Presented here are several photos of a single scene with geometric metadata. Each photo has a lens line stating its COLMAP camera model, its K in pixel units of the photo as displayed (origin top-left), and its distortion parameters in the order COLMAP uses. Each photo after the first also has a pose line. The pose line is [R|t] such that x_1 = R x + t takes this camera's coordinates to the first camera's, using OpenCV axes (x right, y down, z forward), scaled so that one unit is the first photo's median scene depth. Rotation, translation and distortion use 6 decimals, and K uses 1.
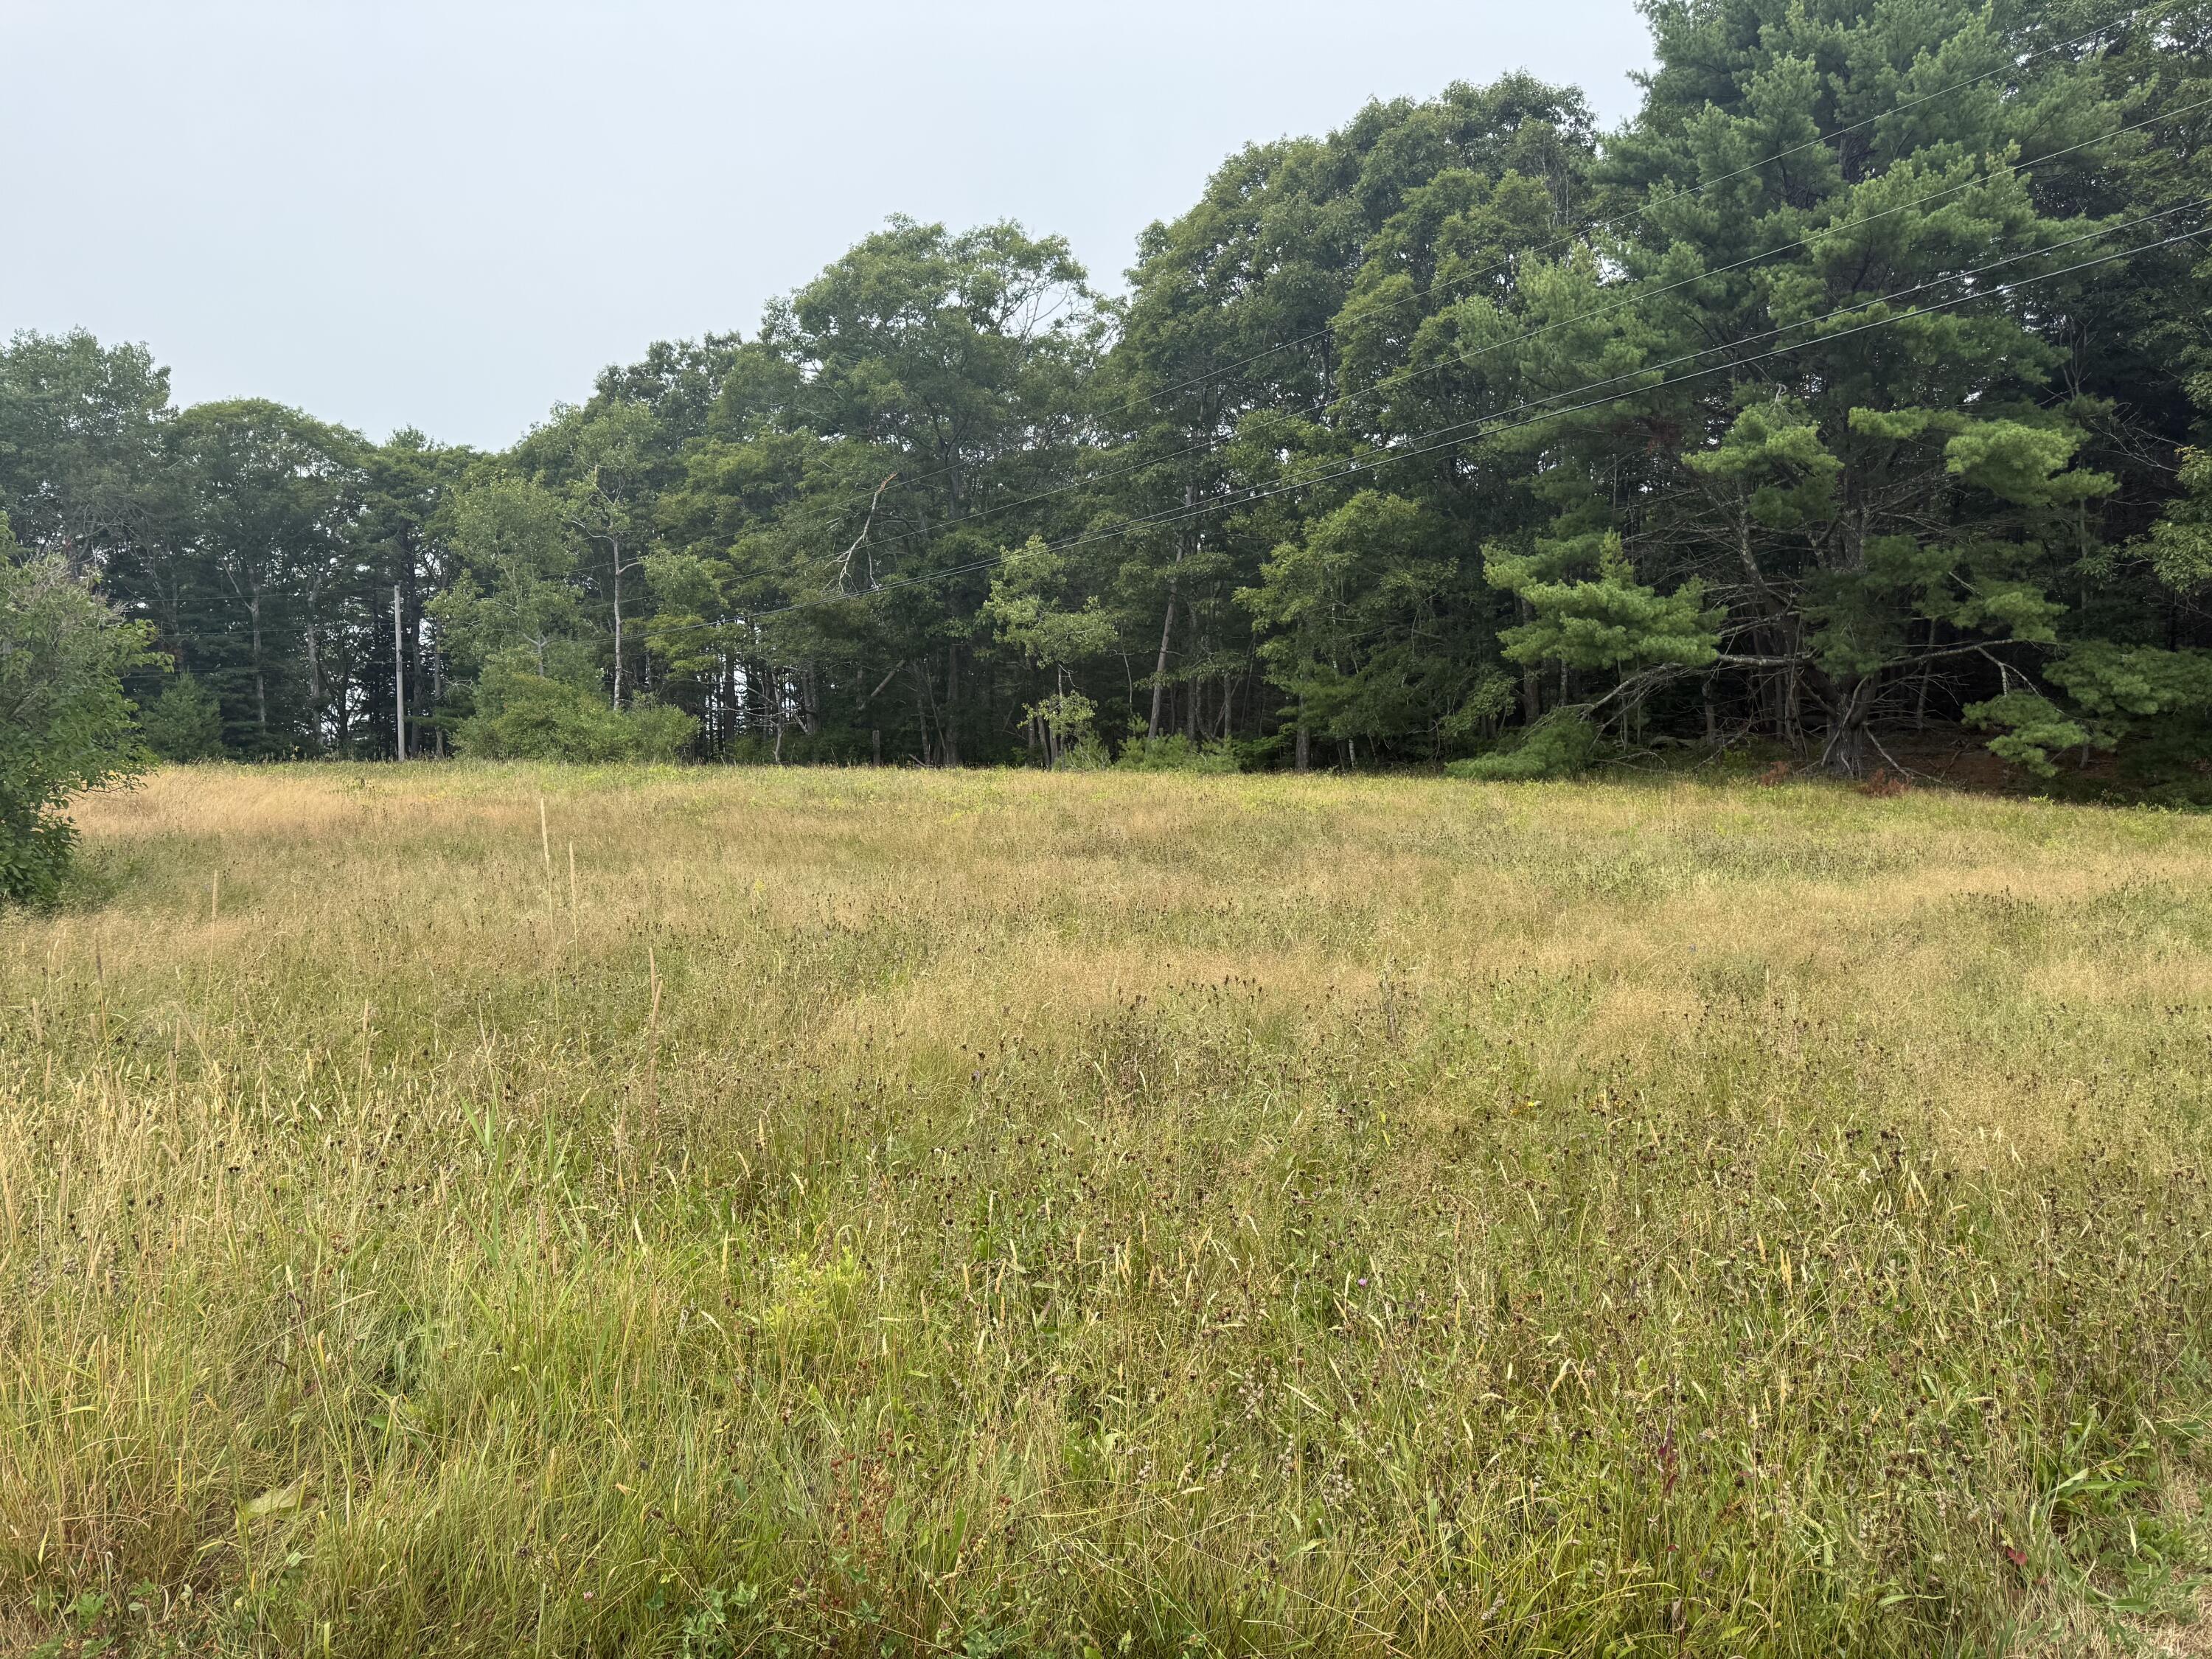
lens RADIAL K [[1598.8, 0, 1106.0], [0, 1598.8, 829.5], [0, 0, 1]] dist [0.065253, -0.064928]
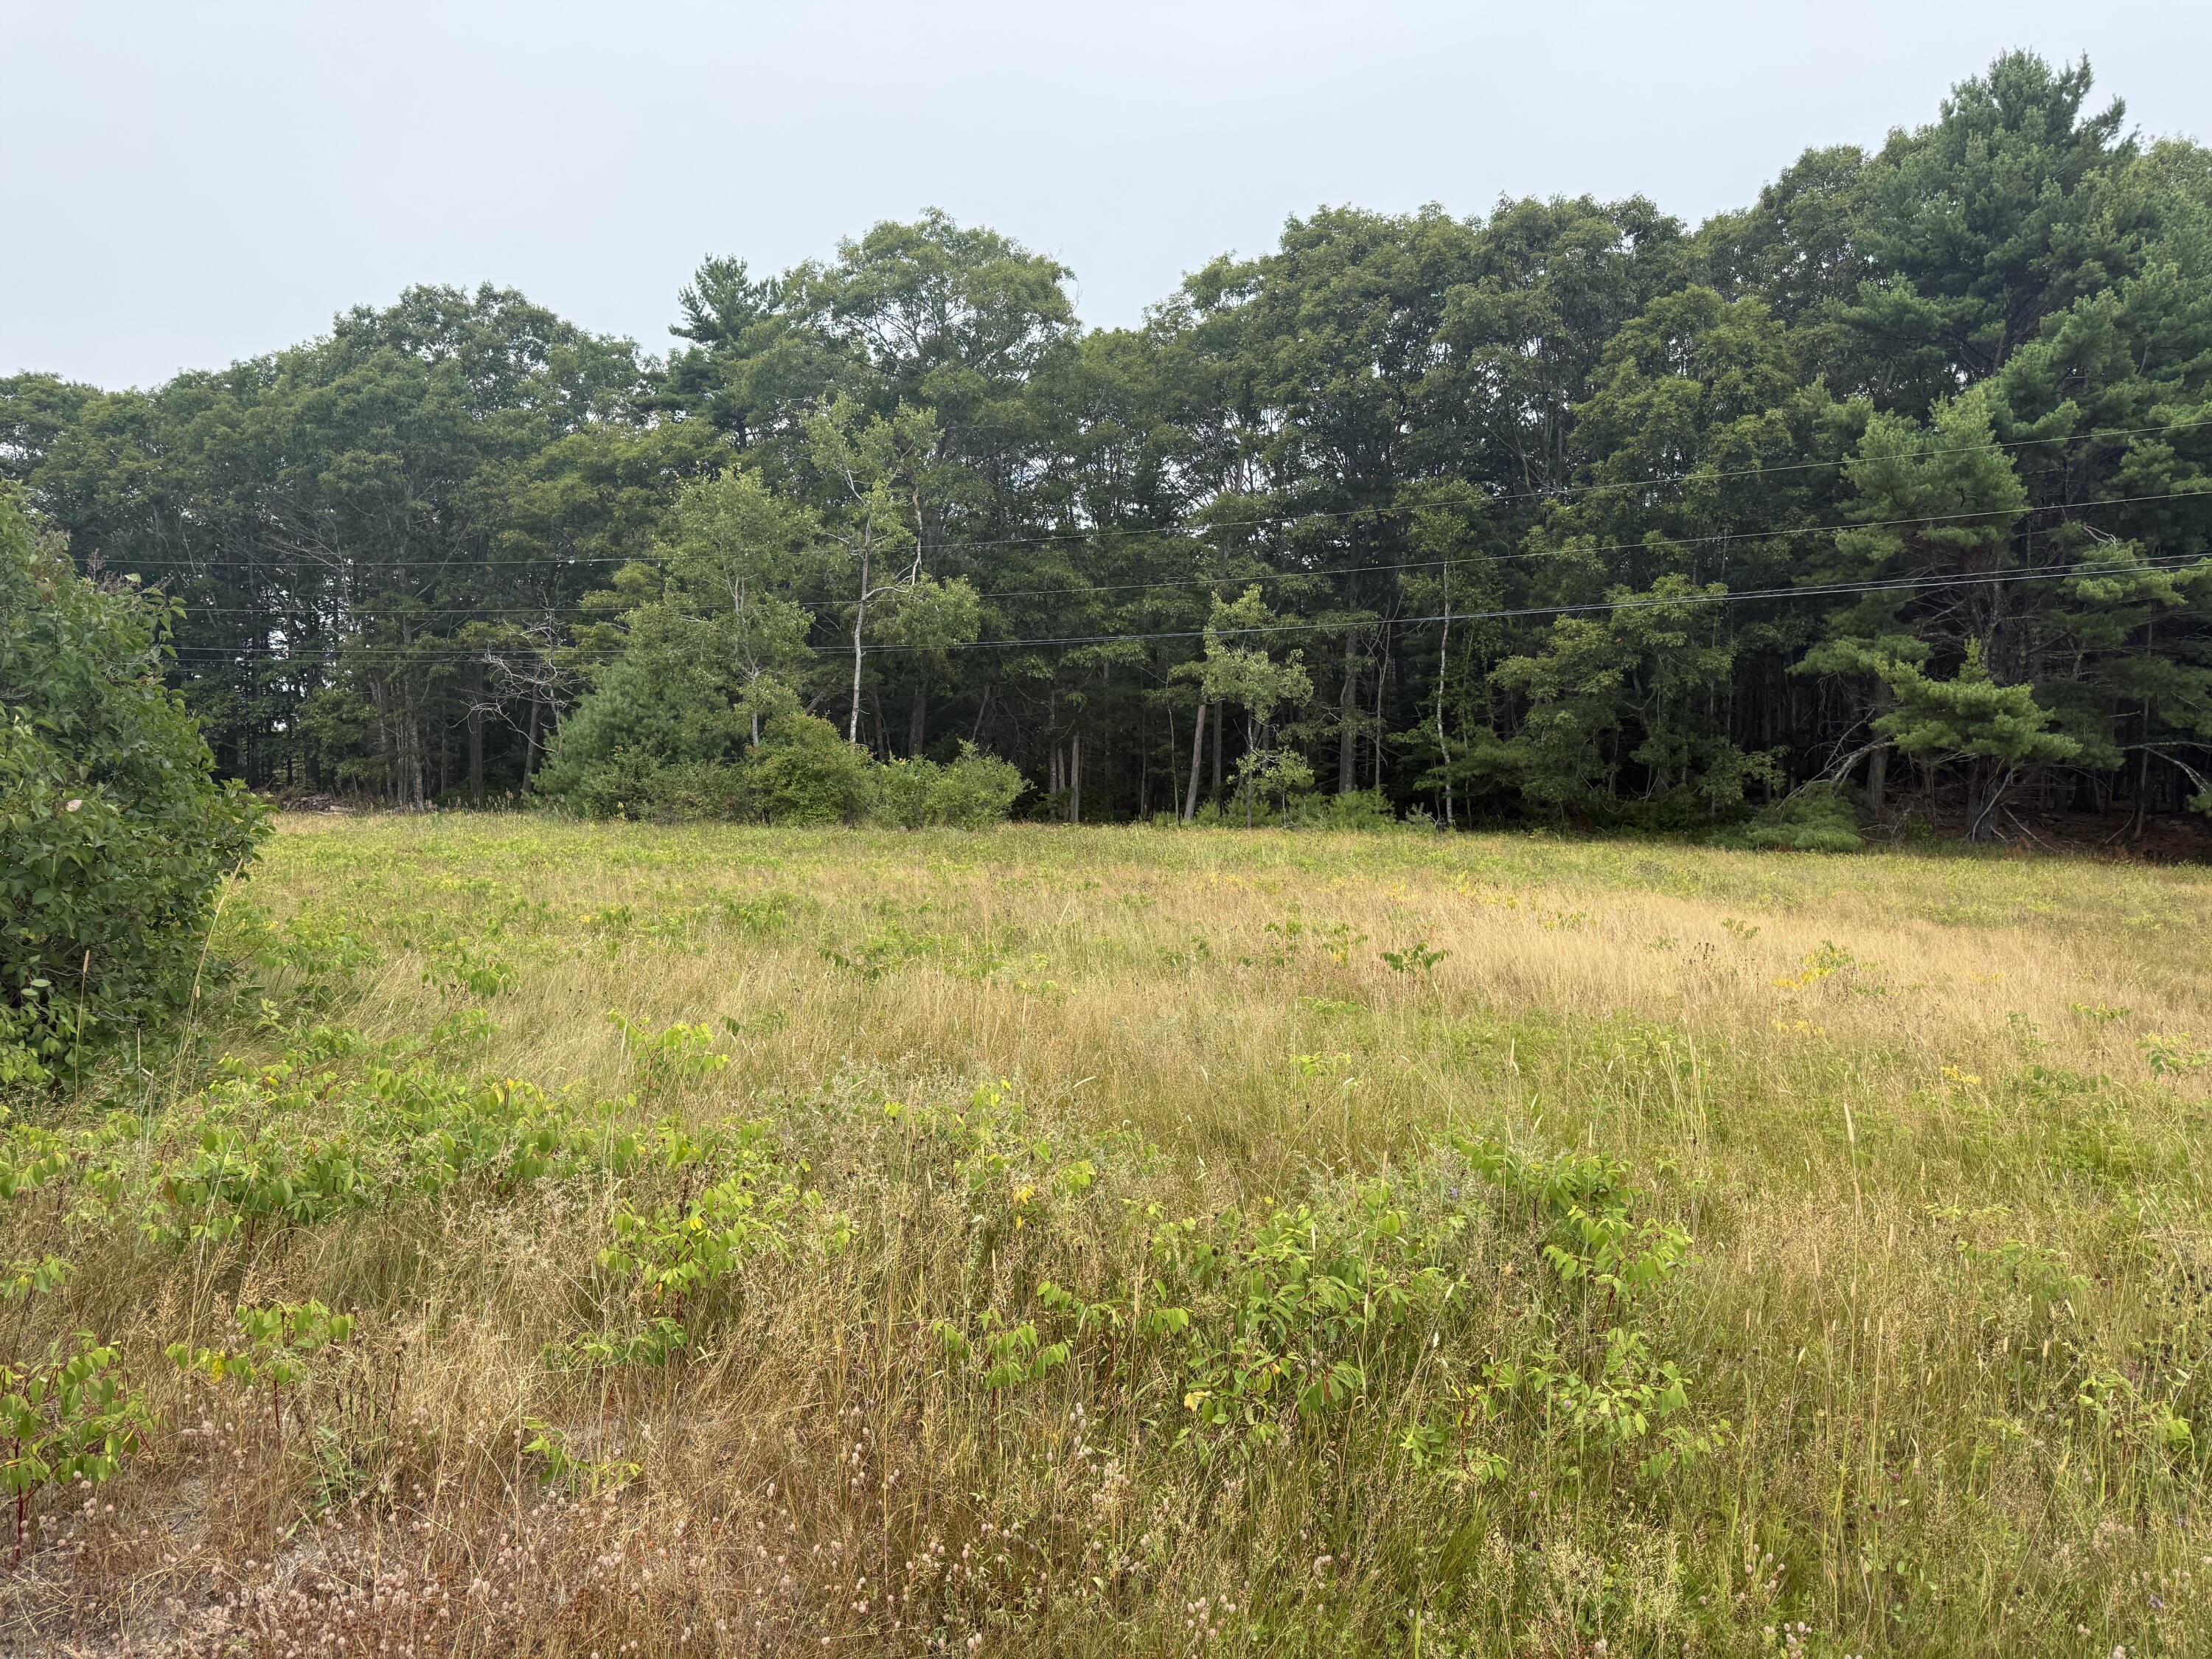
lens RADIAL K [[1598.8, 0, 1106.0], [0, 1598.8, 829.5], [0, 0, 1]] dist [0.065253, -0.064928]
pose [[0.888657, 0.009459, 0.458475, -0.758059], [-0.000940, 0.999823, -0.018806, -0.025907], [-0.458572, 0.016281, 0.888508, 0.253299]]
